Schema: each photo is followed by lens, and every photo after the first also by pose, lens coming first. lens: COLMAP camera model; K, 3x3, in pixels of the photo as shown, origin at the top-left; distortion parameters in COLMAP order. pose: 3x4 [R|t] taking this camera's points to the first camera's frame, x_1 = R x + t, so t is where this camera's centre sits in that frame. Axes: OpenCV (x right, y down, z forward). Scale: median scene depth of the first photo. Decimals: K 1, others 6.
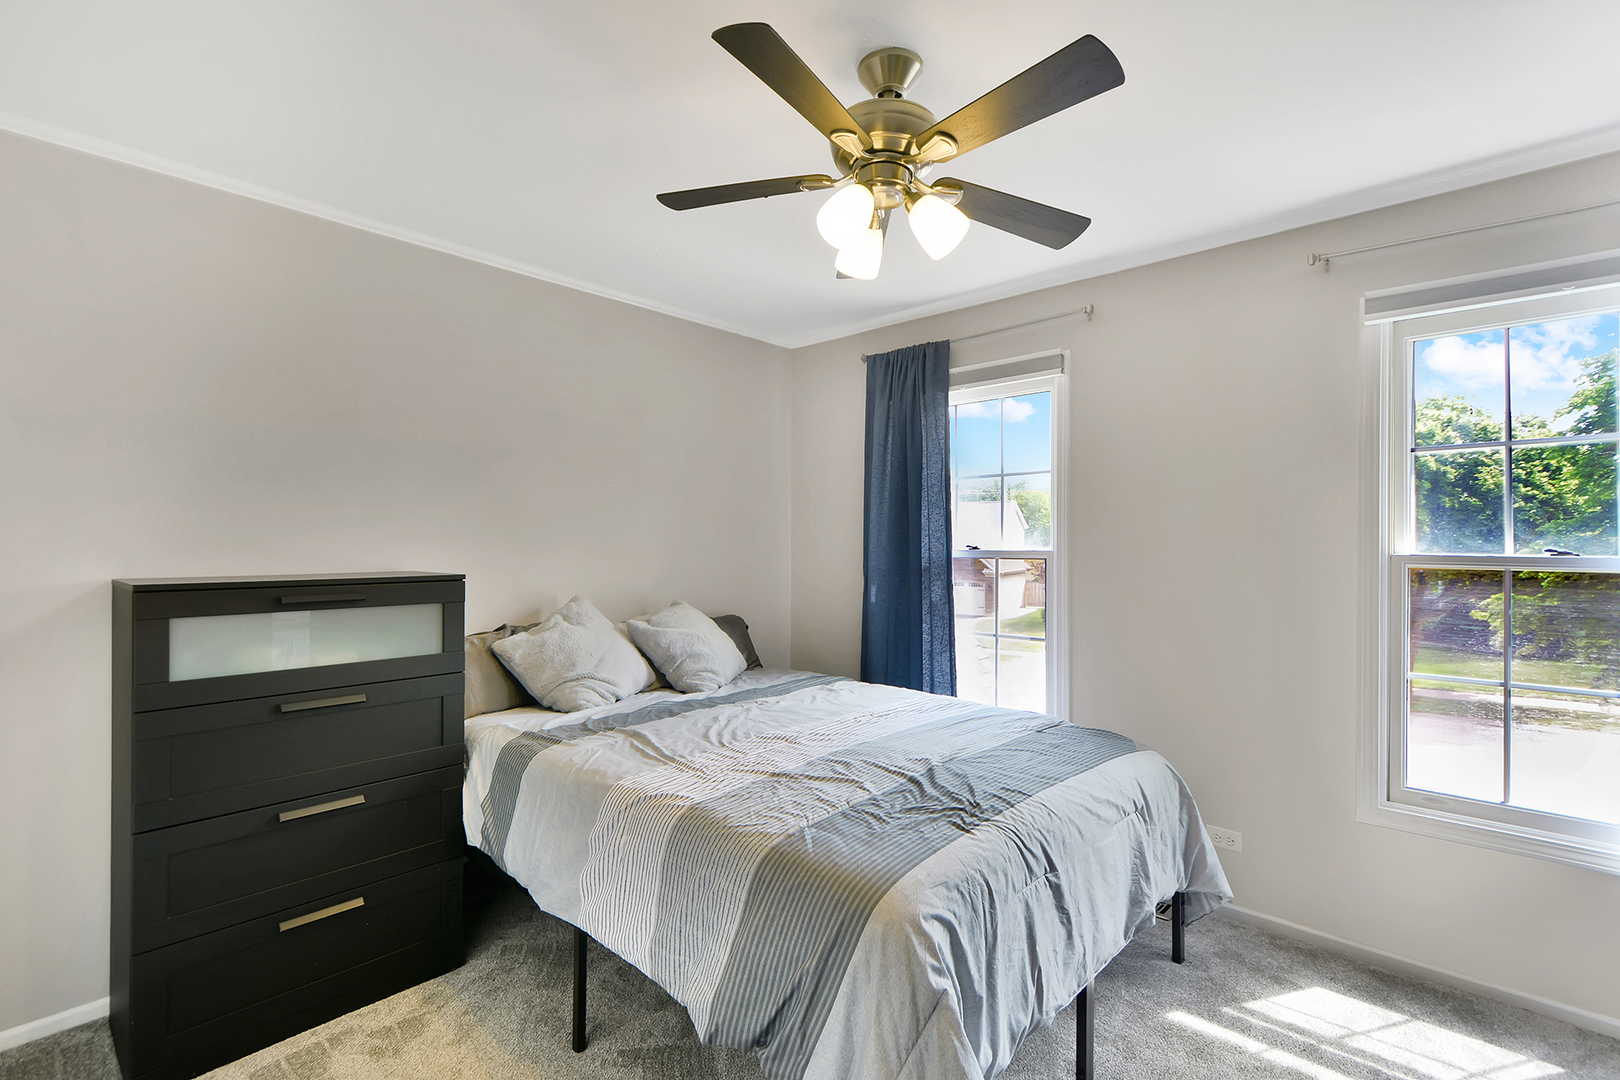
lens RADIAL K [[750.0, 0, 810.0], [0, 750.0, 540.0], [0, 0, 1]] dist [0.000730, 0.000062]
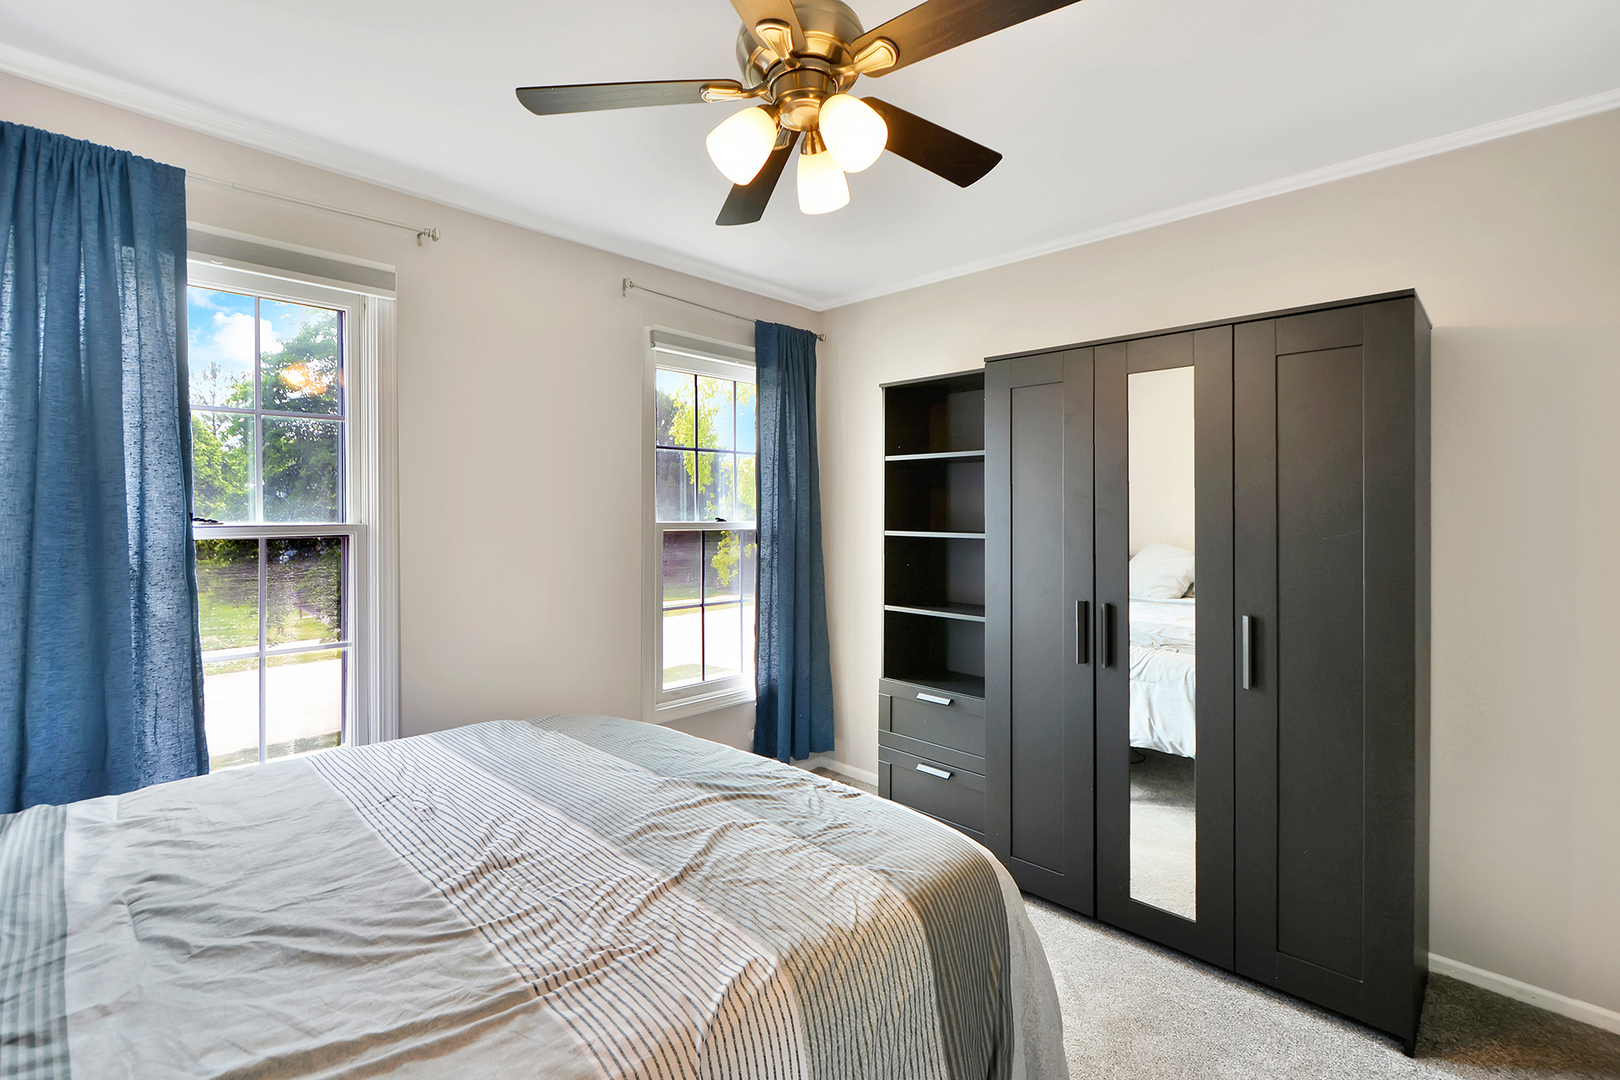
lens RADIAL K [[731.2, 0, 801.5], [0, 731.2, 508.5], [0, 0, 1]] dist [-0.000092, 0.000128]
pose [[0.025154, 0.007995, 0.999652, -0.596431], [-0.002011, 0.999966, -0.007947, 0.004711], [-0.999682, -0.001811, 0.025169, 0.793172]]
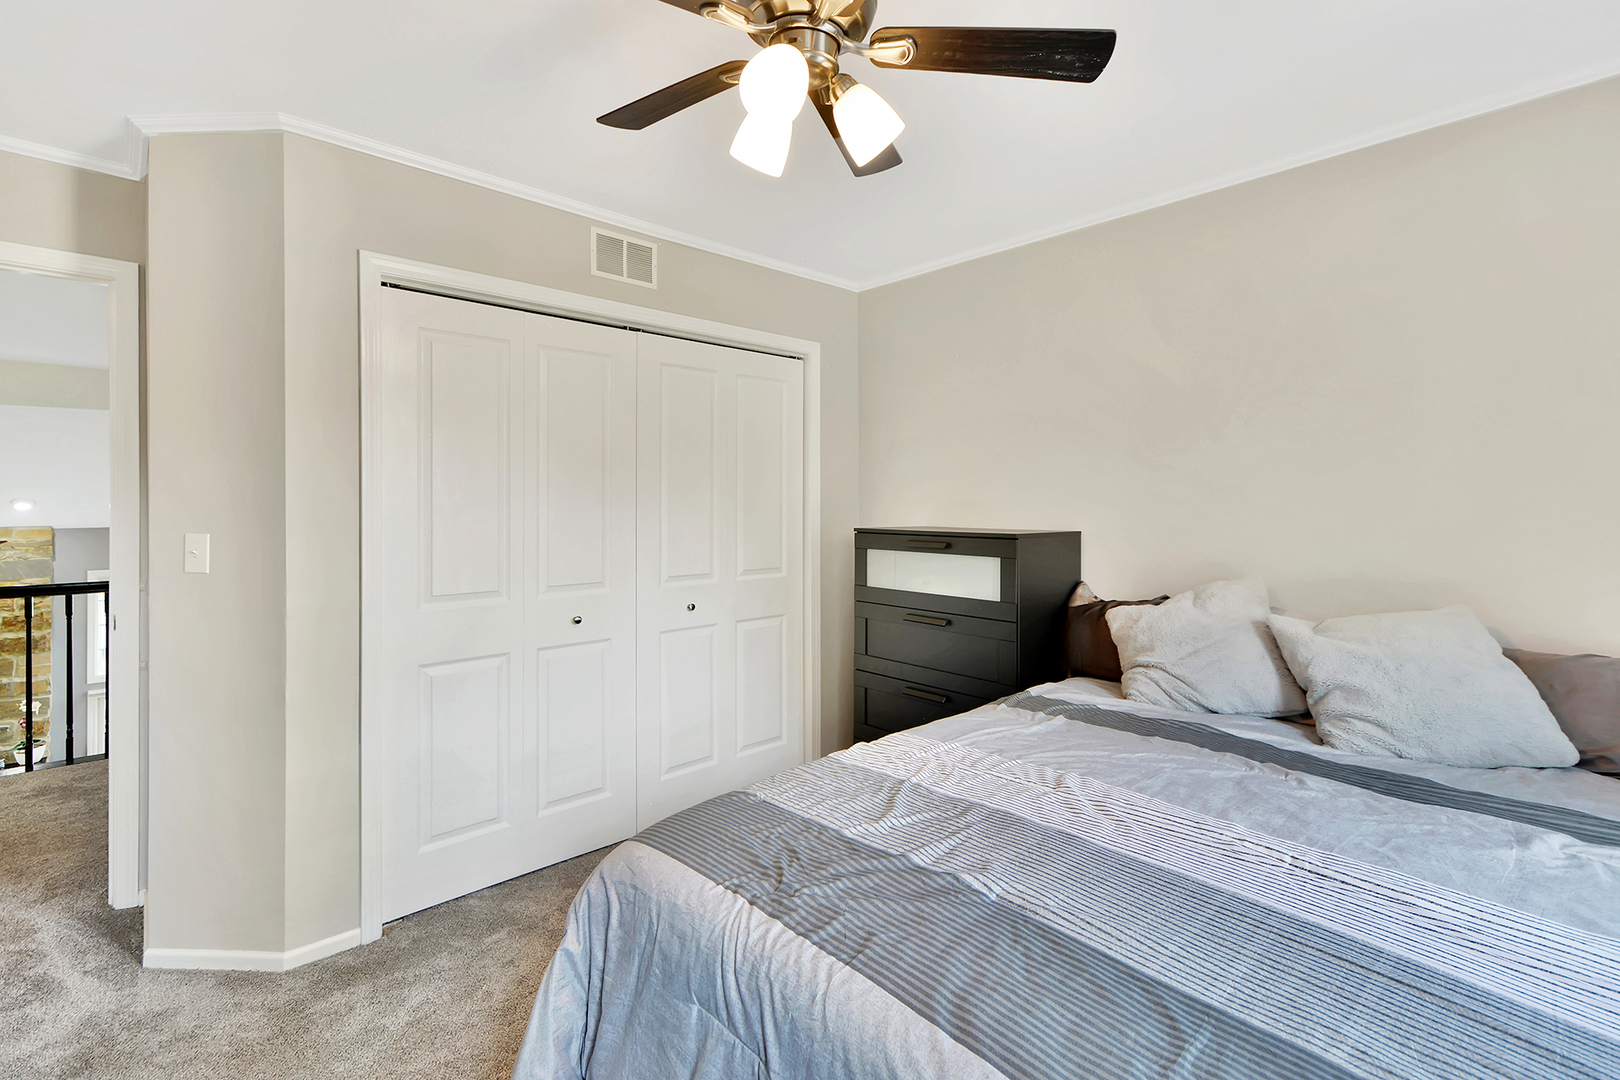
lens RADIAL K [[731.2, 0, 801.5], [0, 731.2, 508.5], [0, 0, 1]] dist [-0.000092, 0.000128]
pose [[-0.075899, 0.008141, -0.997082, 0.738062], [-0.003704, 0.999957, 0.008446, -0.000957], [0.997109, 0.004334, -0.075865, 0.889656]]
